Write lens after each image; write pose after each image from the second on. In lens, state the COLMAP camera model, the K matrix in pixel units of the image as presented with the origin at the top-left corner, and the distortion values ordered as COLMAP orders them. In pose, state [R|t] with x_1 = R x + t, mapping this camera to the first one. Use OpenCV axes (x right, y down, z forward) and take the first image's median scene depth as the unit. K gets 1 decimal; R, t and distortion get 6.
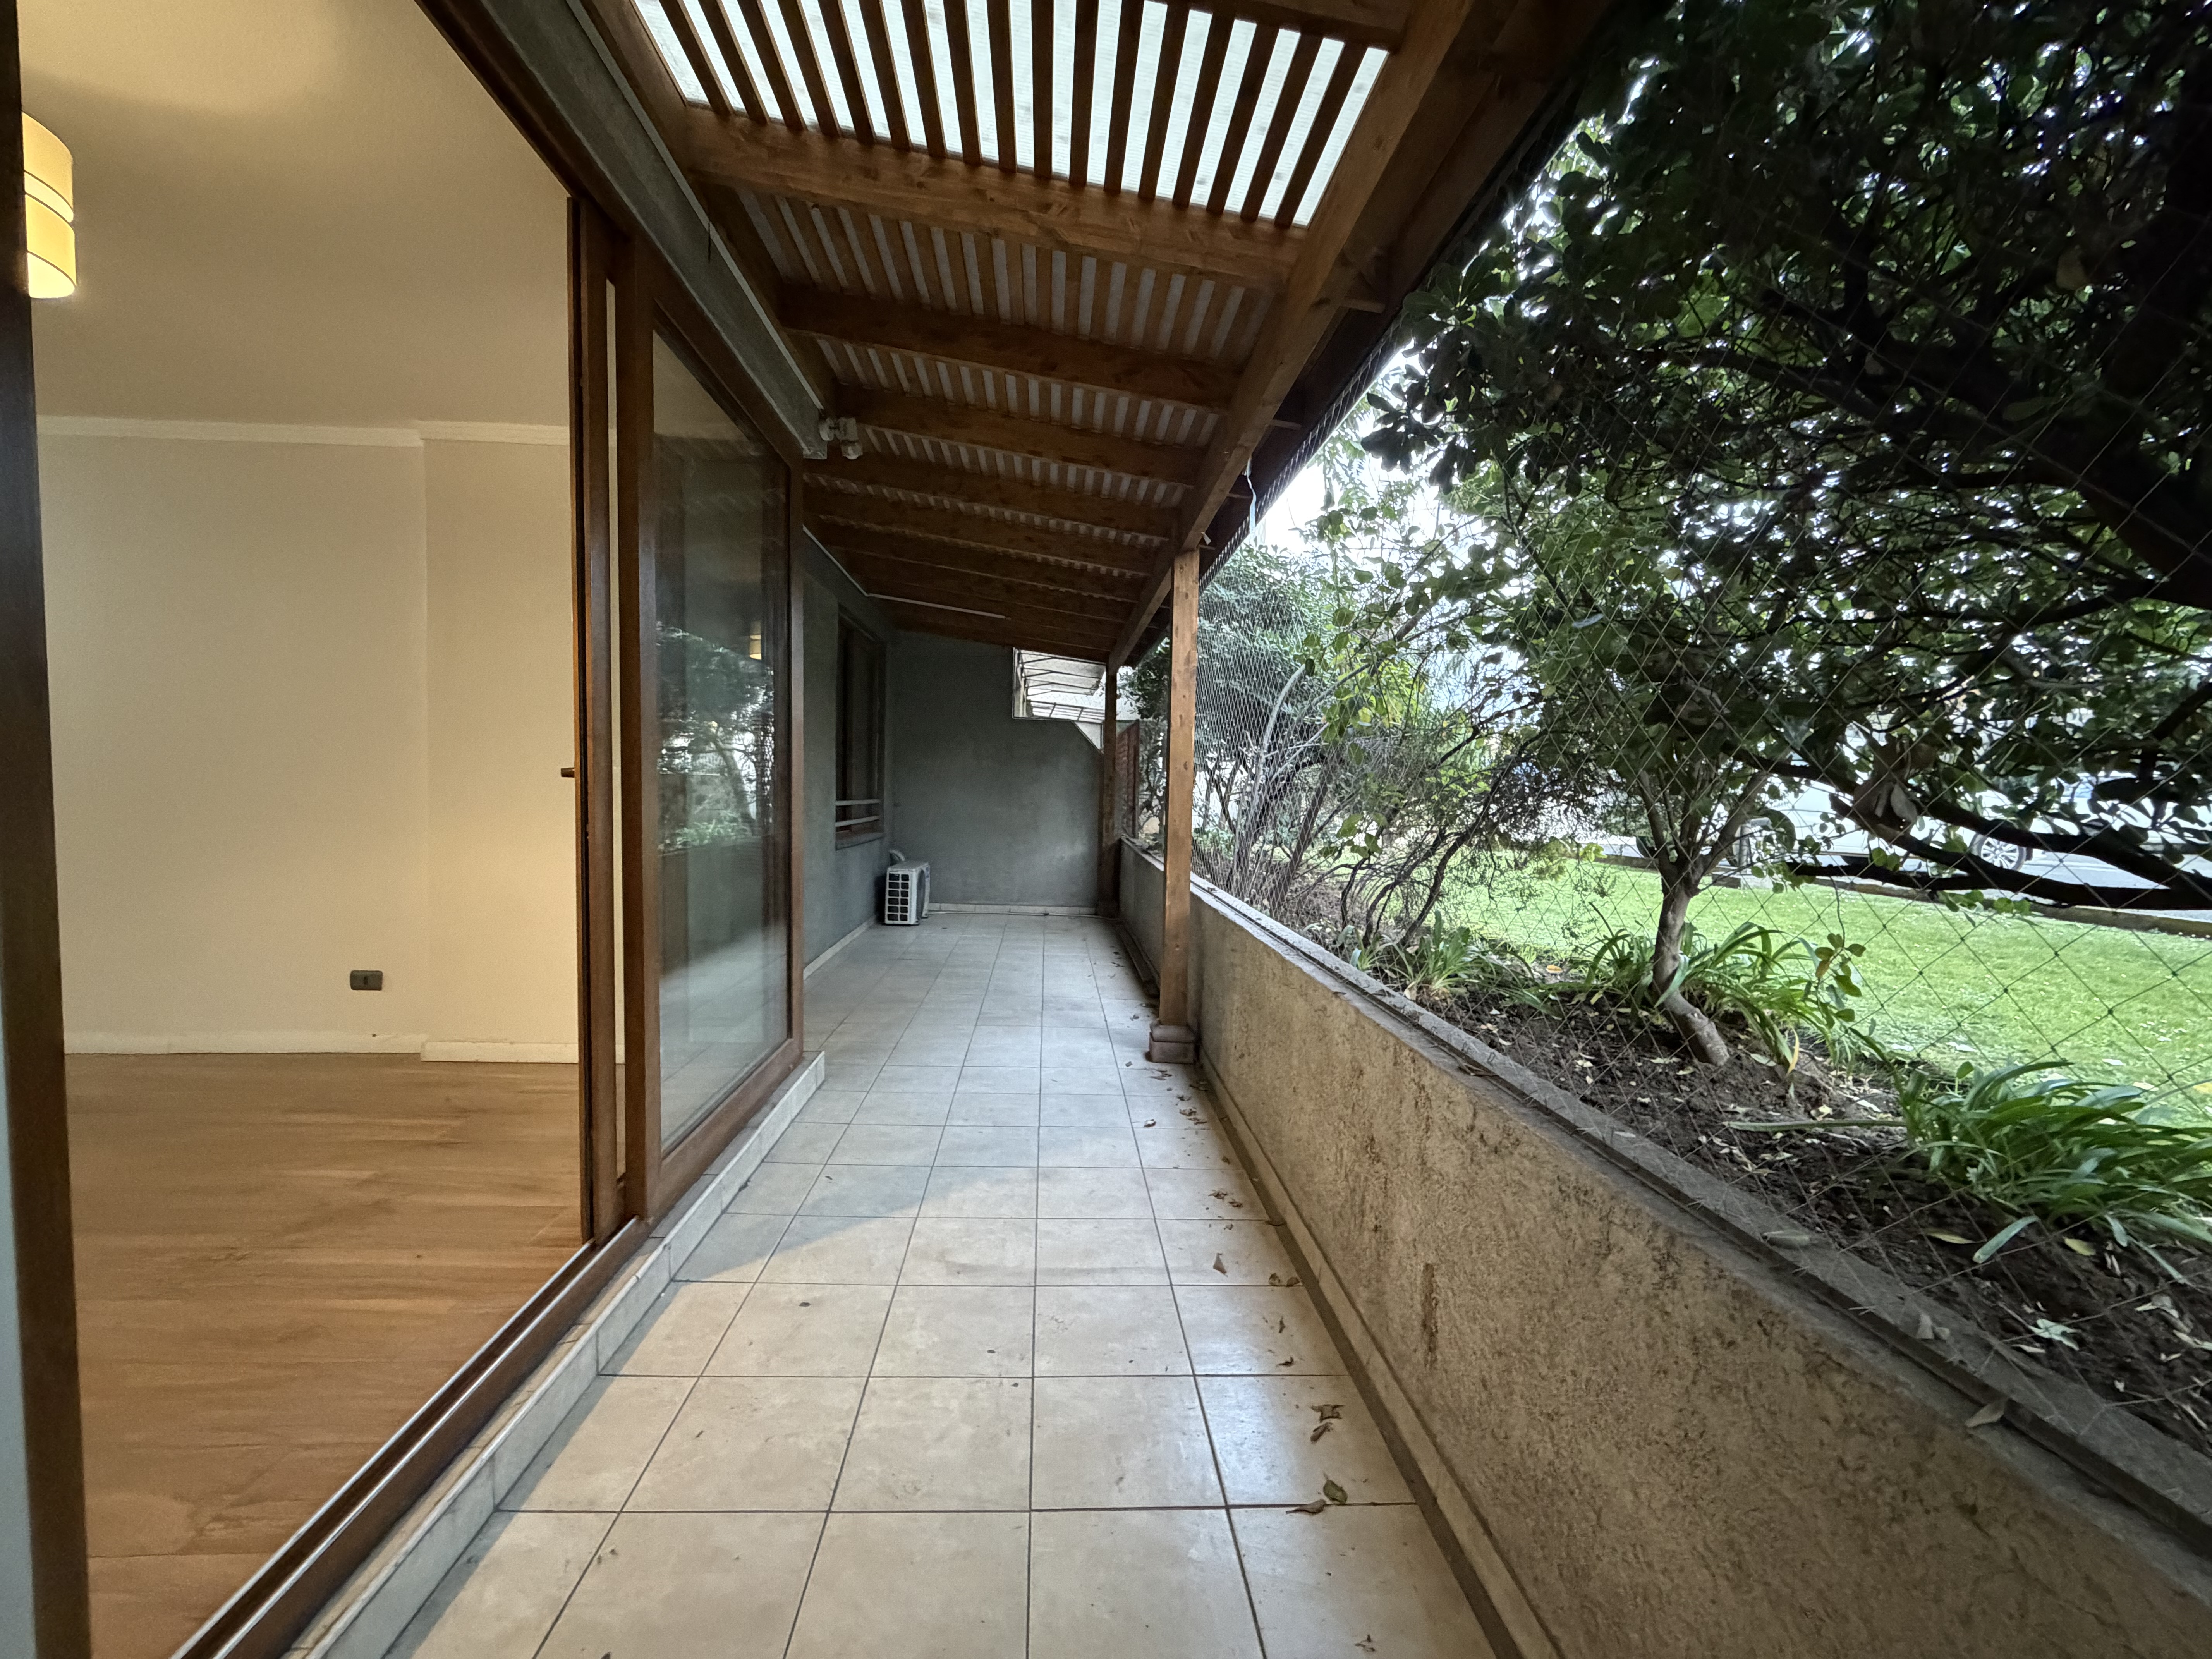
lens RADIAL K [[890.2, 0, 1101.5], [0, 890.2, 827.6], [0, 0, 1]] dist [-0.010130, -0.000551]
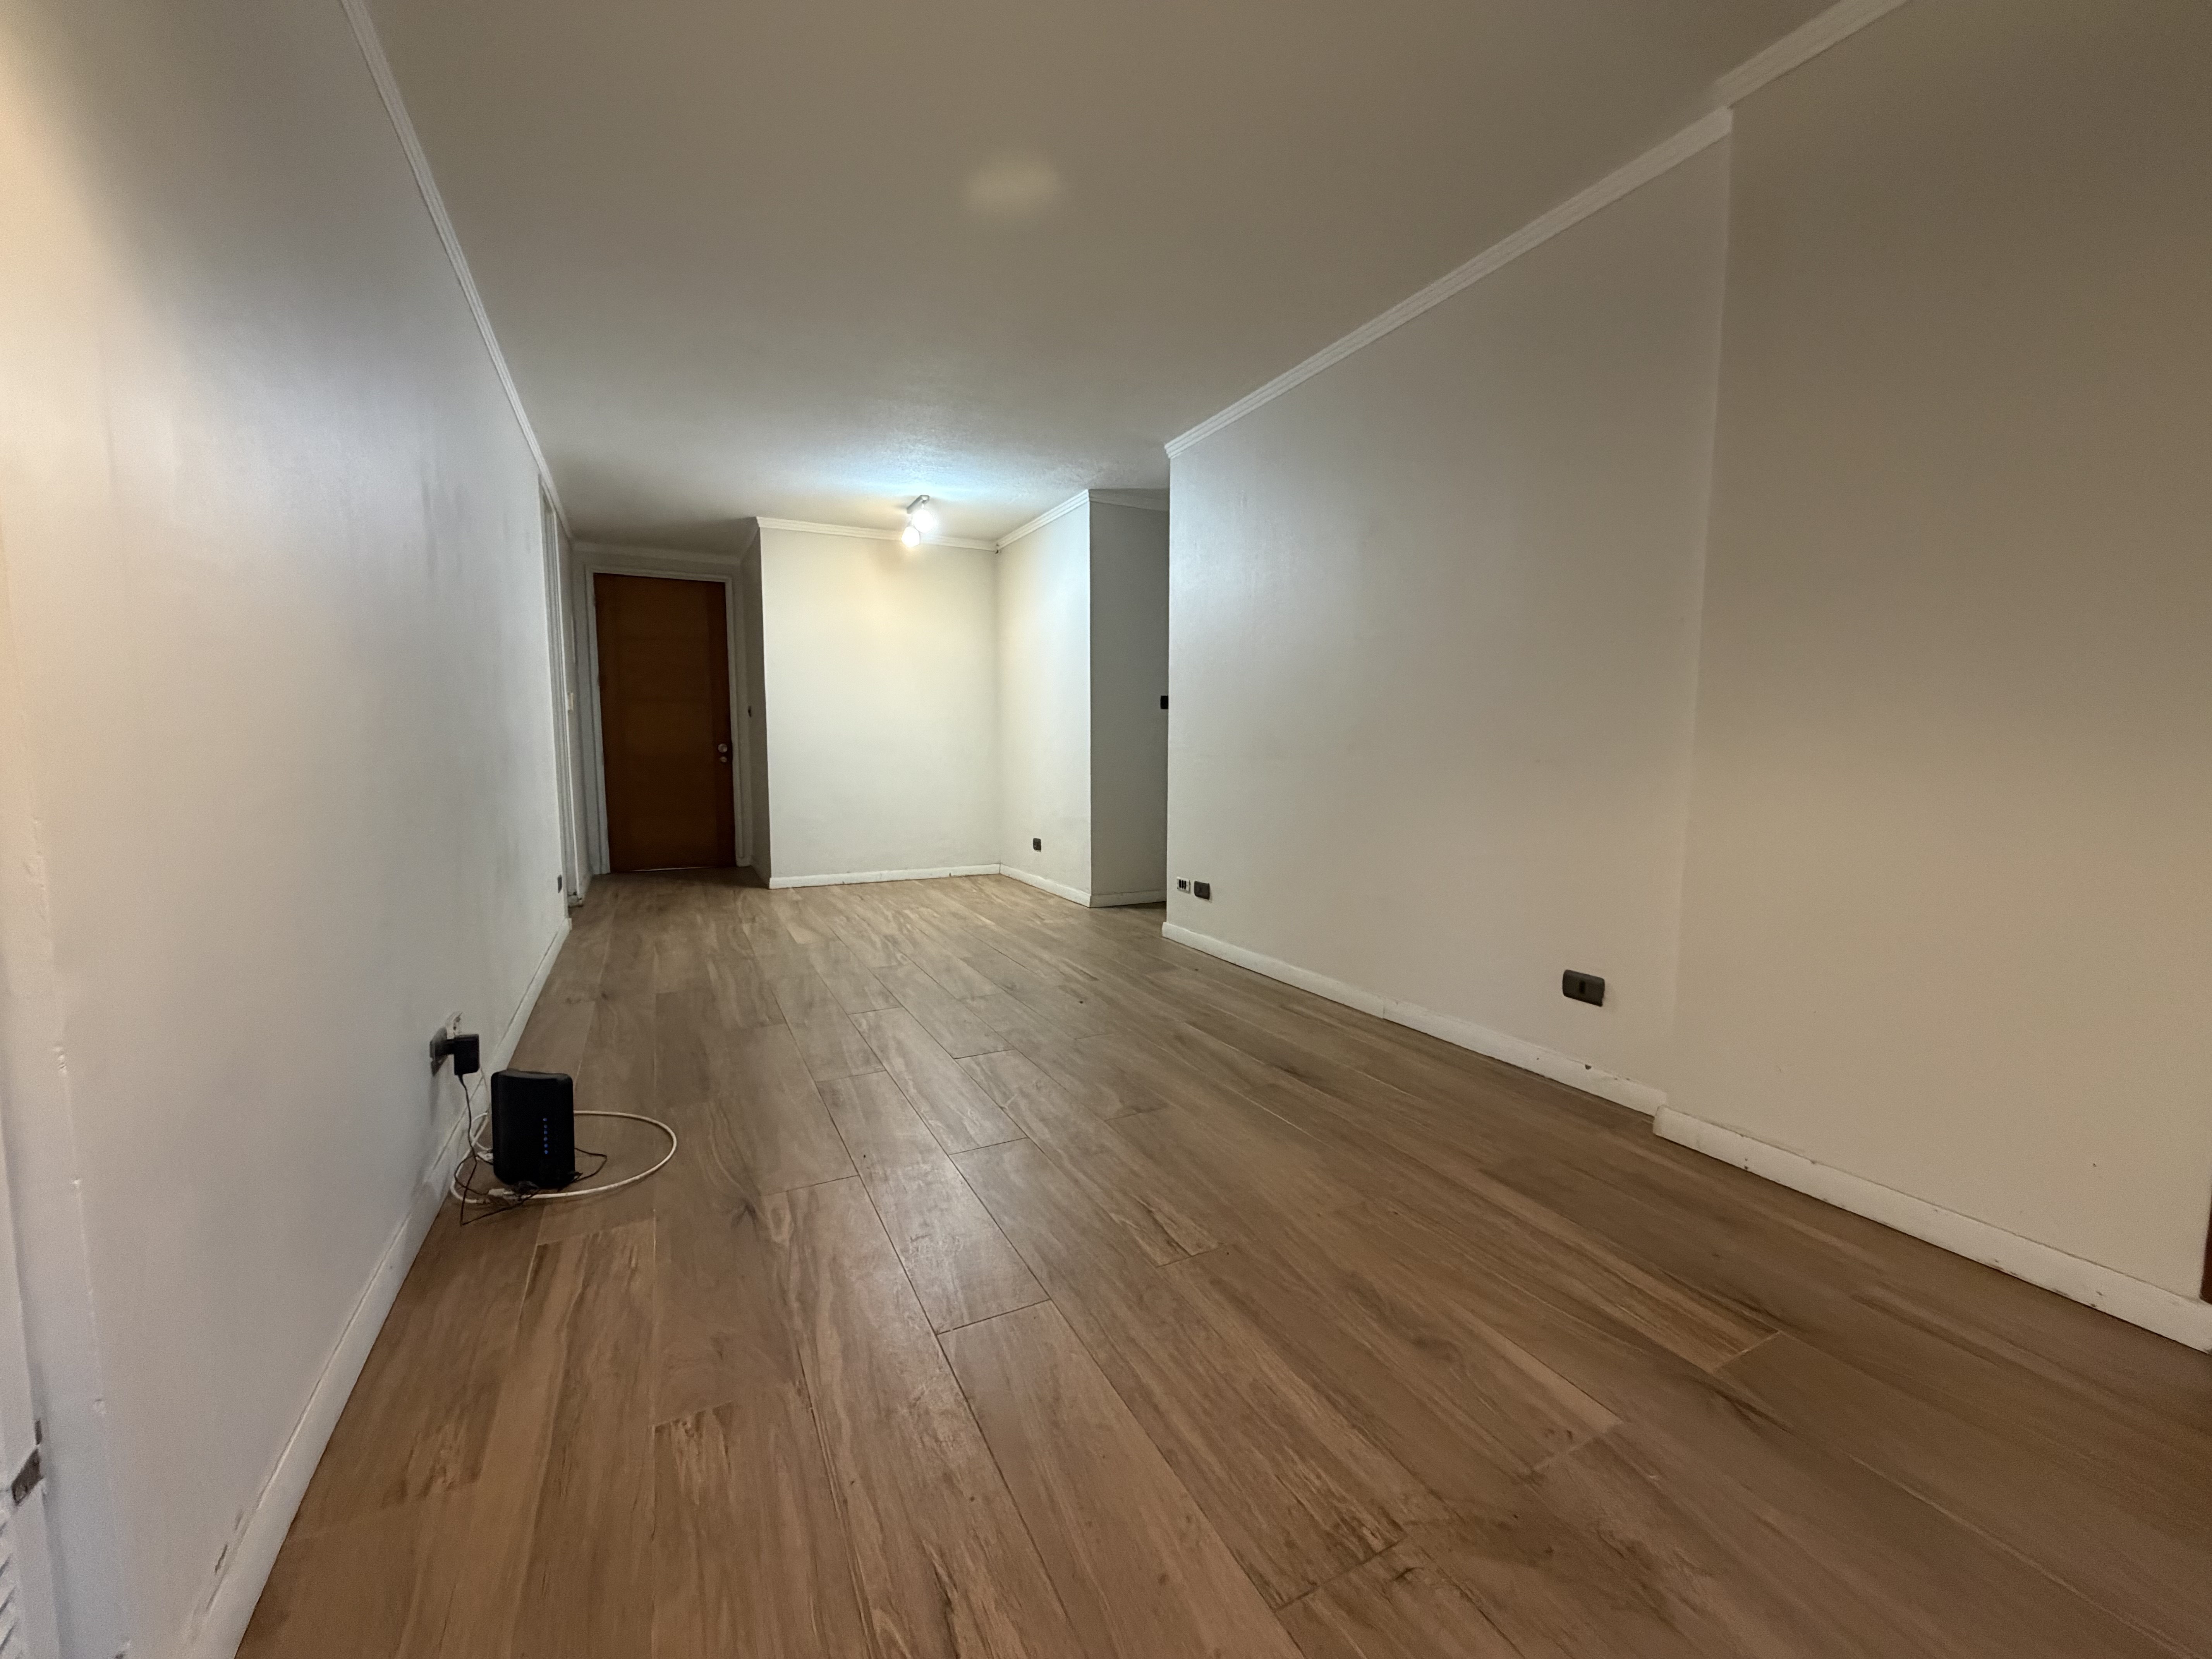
lens RADIAL K [[890.2, 0, 1105.4], [0, 890.2, 821.5], [0, 0, 1]] dist [-0.010130, -0.000551]
pose [[0.404342, 0.060691, -0.912592, -0.355139], [-0.039919, 0.998016, 0.048686, 0.019761], [0.913736, 0.016744, 0.405963, 0.366382]]
